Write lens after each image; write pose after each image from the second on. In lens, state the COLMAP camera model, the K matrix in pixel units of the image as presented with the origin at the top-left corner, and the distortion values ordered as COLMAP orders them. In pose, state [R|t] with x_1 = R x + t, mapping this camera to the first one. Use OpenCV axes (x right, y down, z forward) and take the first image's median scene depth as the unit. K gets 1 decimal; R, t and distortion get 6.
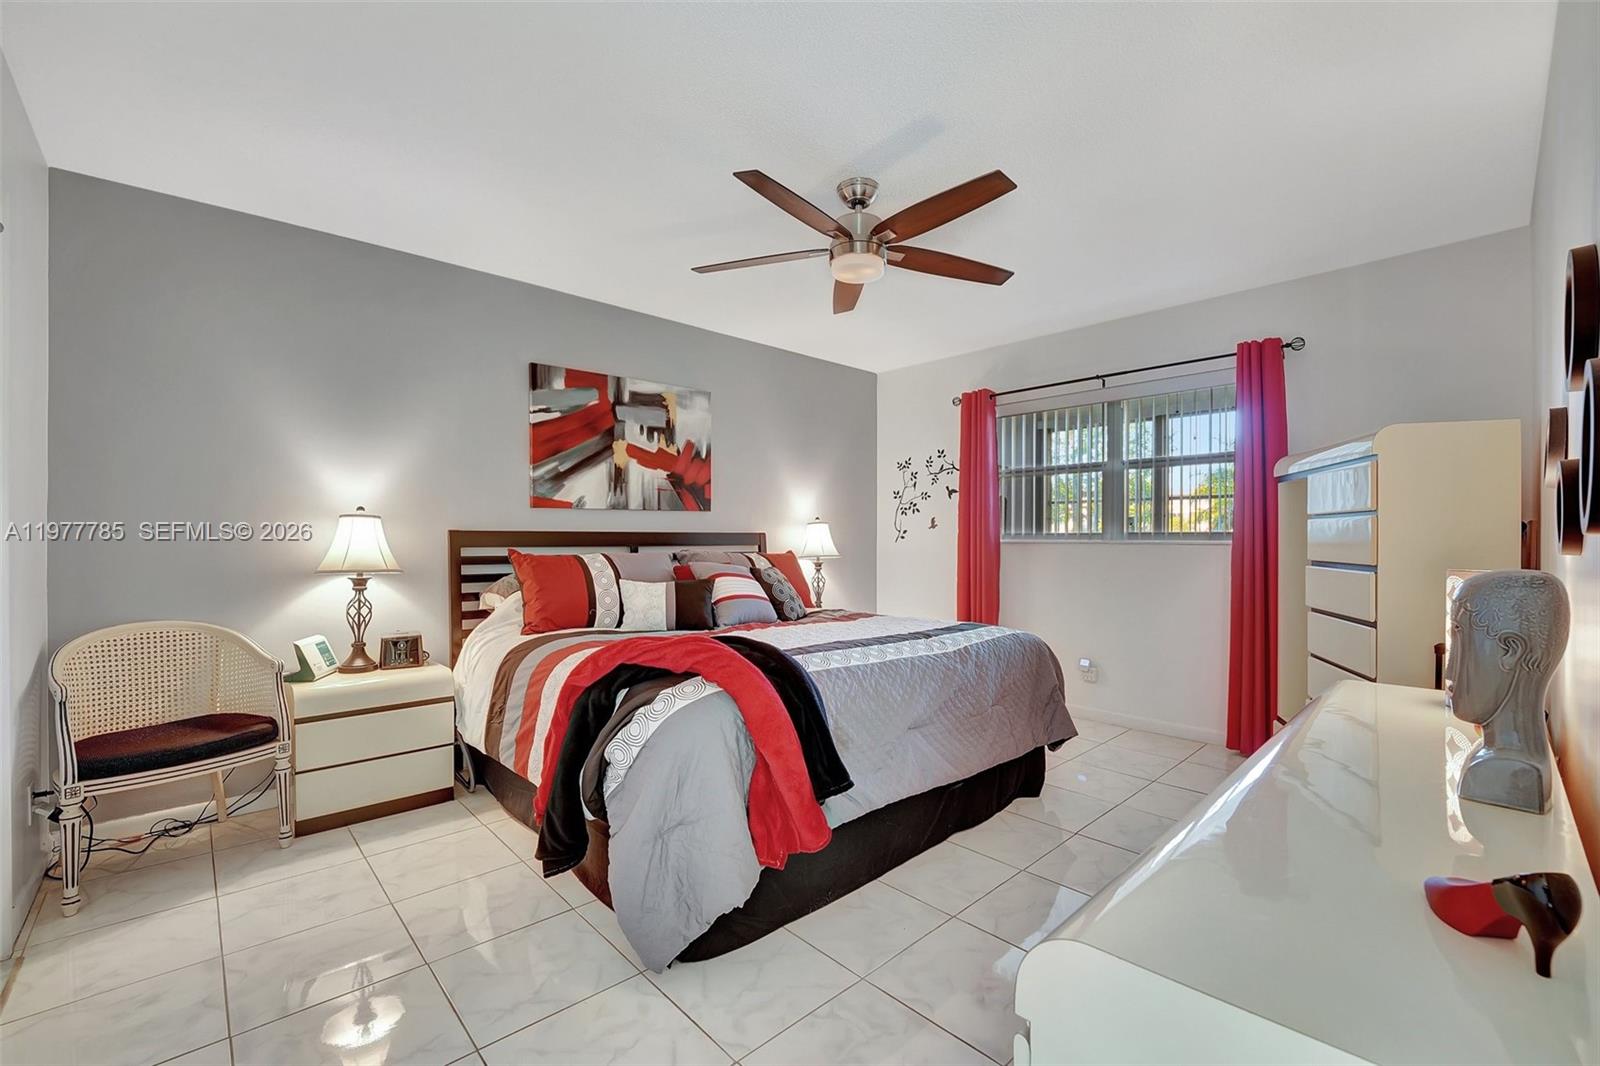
lens RADIAL K [[682.1, 0, 800.0], [0, 682.1, 533.0], [0, 0, 1]] dist [0.002248, 0.000652]
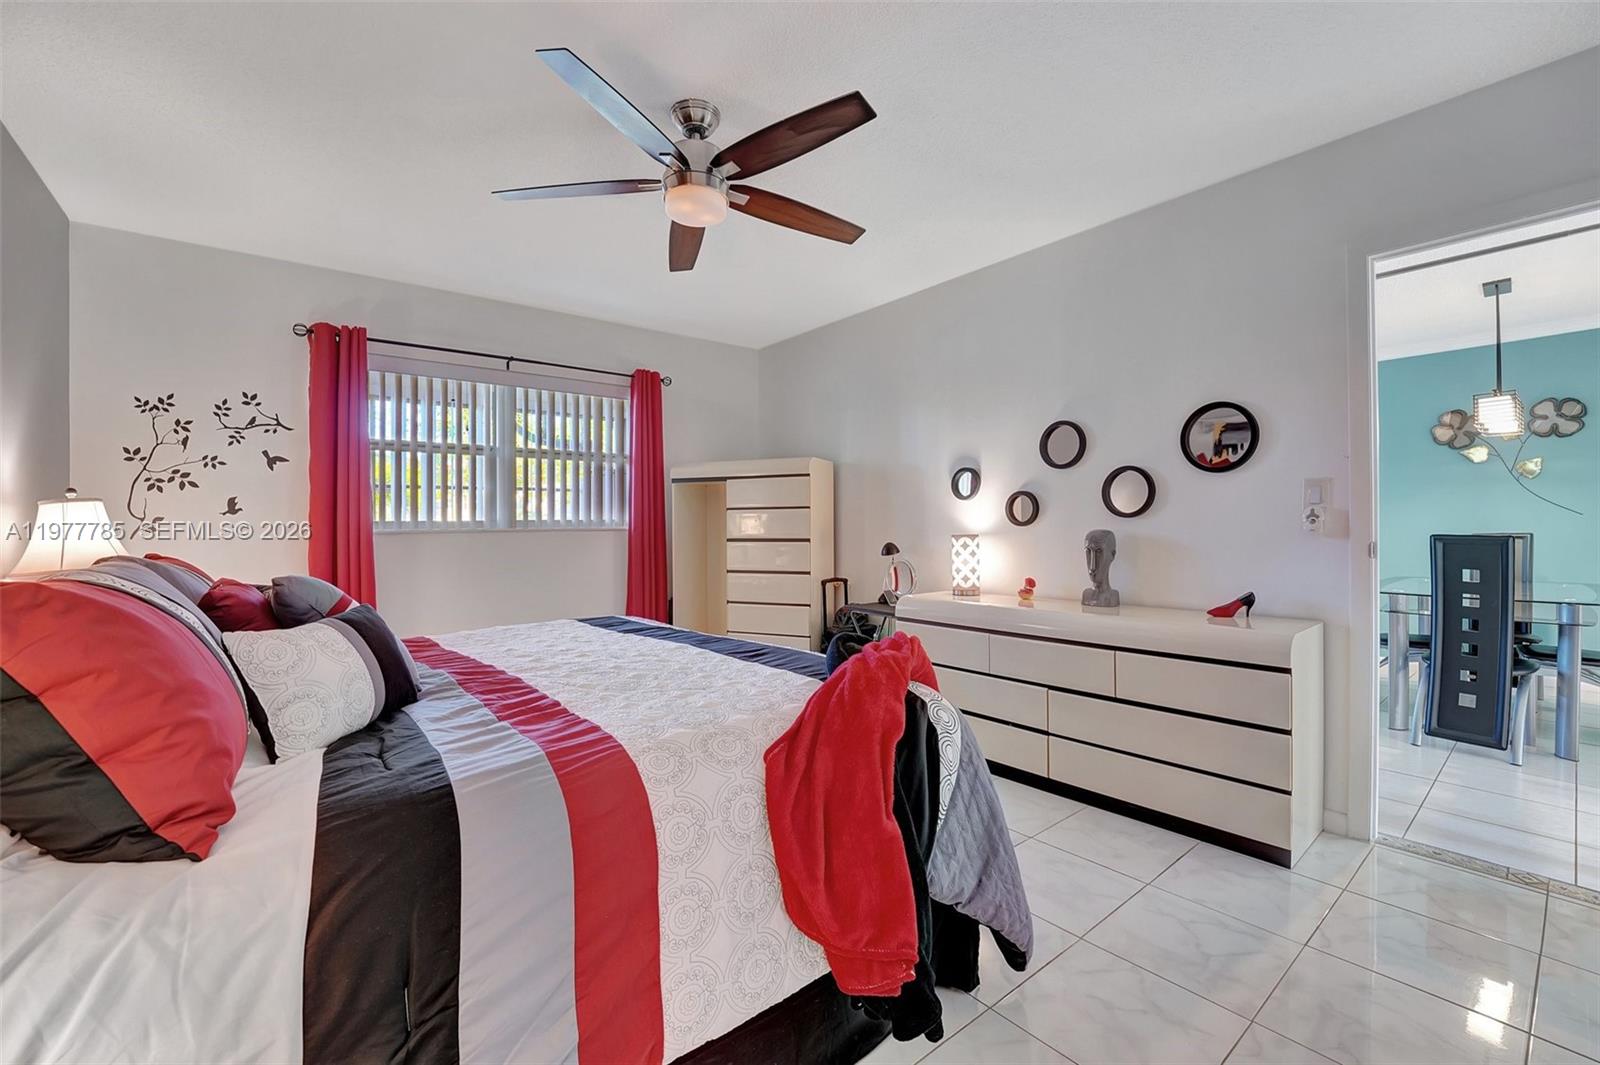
lens RADIAL K [[669.4, 0, 801.5], [0, 669.4, 516.4], [0, 0, 1]] dist [0.000353, 0.000008]
pose [[0.050995, 0.000157, 0.998699, -0.401681], [0.008677, 0.999962, -0.000600, 0.000393], [-0.998661, 0.008696, 0.050991, 0.439407]]
